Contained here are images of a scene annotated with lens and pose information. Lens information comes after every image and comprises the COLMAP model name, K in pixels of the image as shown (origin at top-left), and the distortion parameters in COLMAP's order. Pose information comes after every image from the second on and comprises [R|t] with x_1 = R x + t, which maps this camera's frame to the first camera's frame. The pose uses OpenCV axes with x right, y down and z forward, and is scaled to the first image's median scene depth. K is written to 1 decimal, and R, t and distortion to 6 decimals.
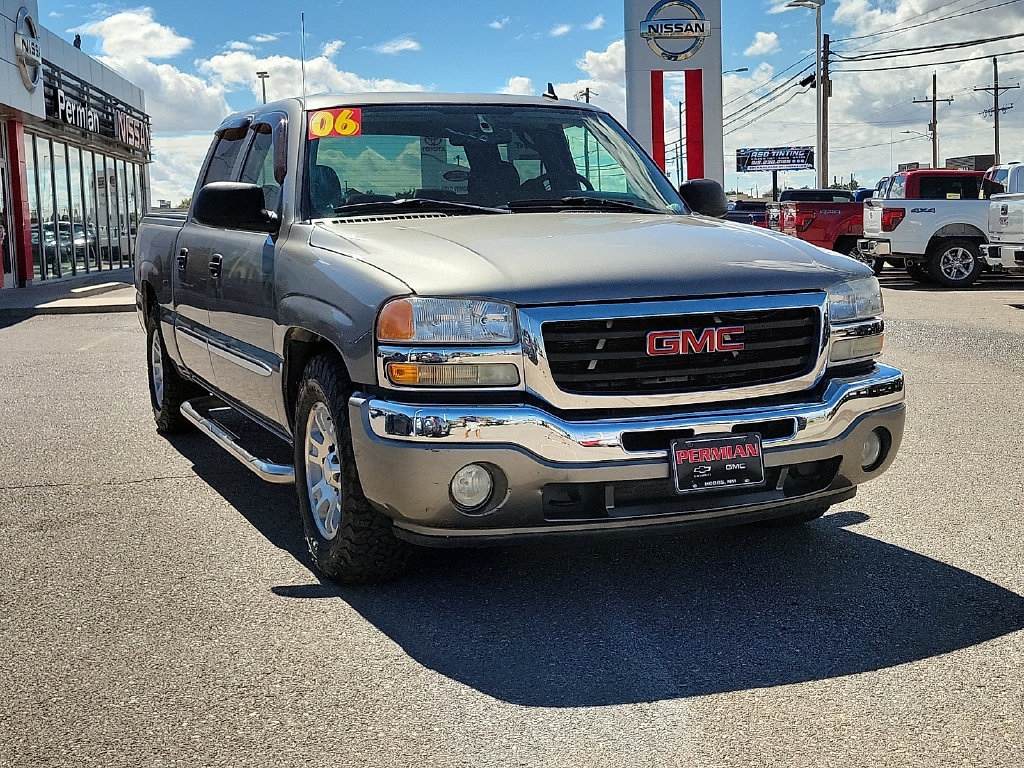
lens RADIAL K [[1380.1, 0, 499.8], [0, 1380.1, 384.5], [0, 0, 1]] dist [0.033338, 0.094894]
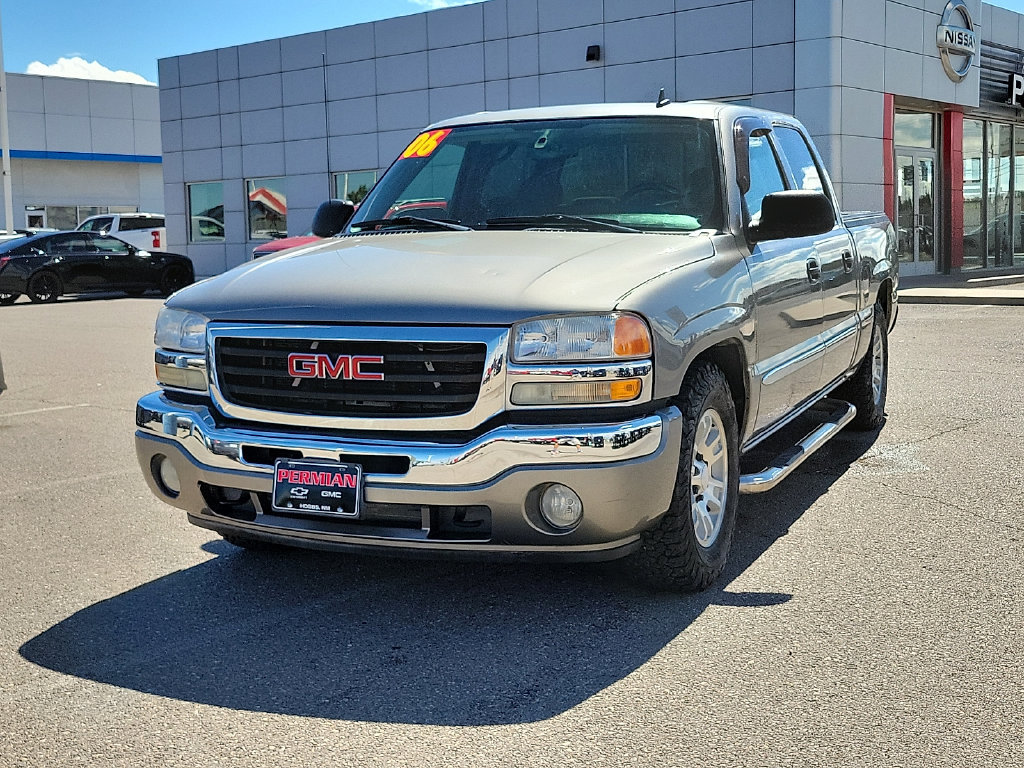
lens RADIAL K [[1357.3, 0, 489.9], [0, 1357.3, 390.3], [0, 0, 1]] dist [0.036678, 0.031484]
pose [[0.668613, 0.103343, -0.736394, 0.938574], [-0.087081, 0.994364, 0.060480, -0.083131], [0.738494, 0.023688, 0.673844, 0.405585]]
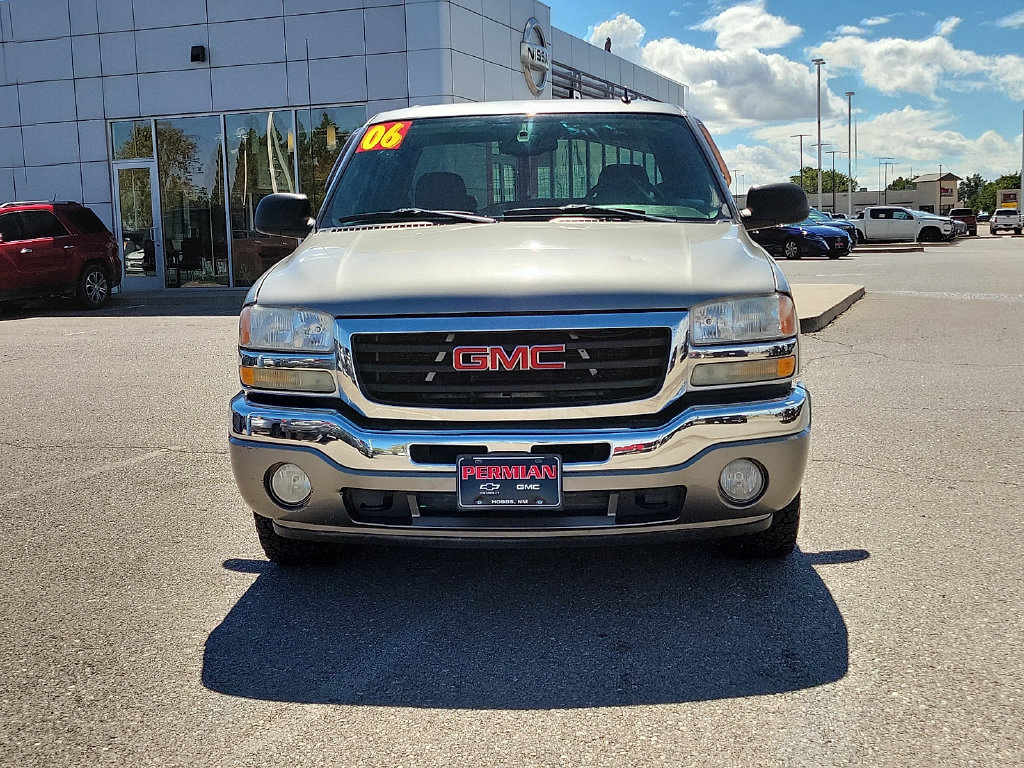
lens RADIAL K [[1357.3, 0, 489.9], [0, 1357.3, 390.3], [0, 0, 1]] dist [0.036678, 0.031484]
pose [[0.896445, 0.056612, -0.439524, 0.550865], [-0.049159, 0.998389, 0.028332, -0.034607], [0.440420, -0.003792, 0.897784, 0.115616]]
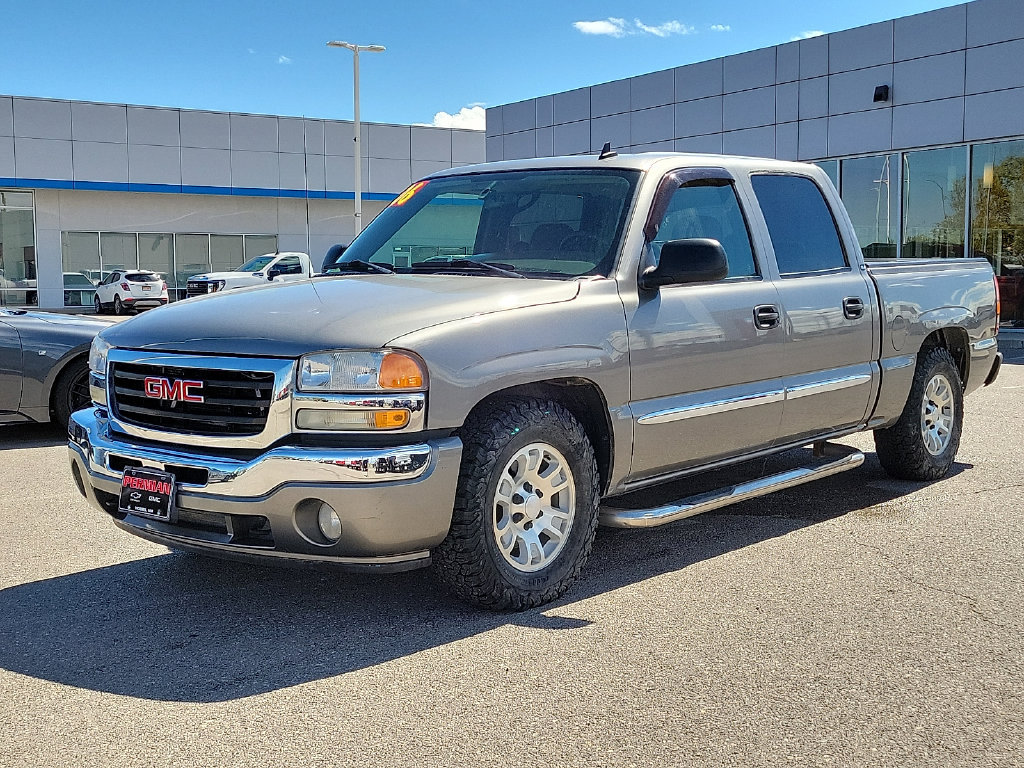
lens RADIAL K [[1355.1, 0, 545.7], [0, 1355.1, 408.5], [0, 0, 1]] dist [0.023741, 0.020665]
pose [[0.455178, 0.114952, -0.882949, 1.281511], [-0.111561, 0.991180, 0.071531, -0.130807], [0.883384, 0.065943, 0.463987, 0.733363]]
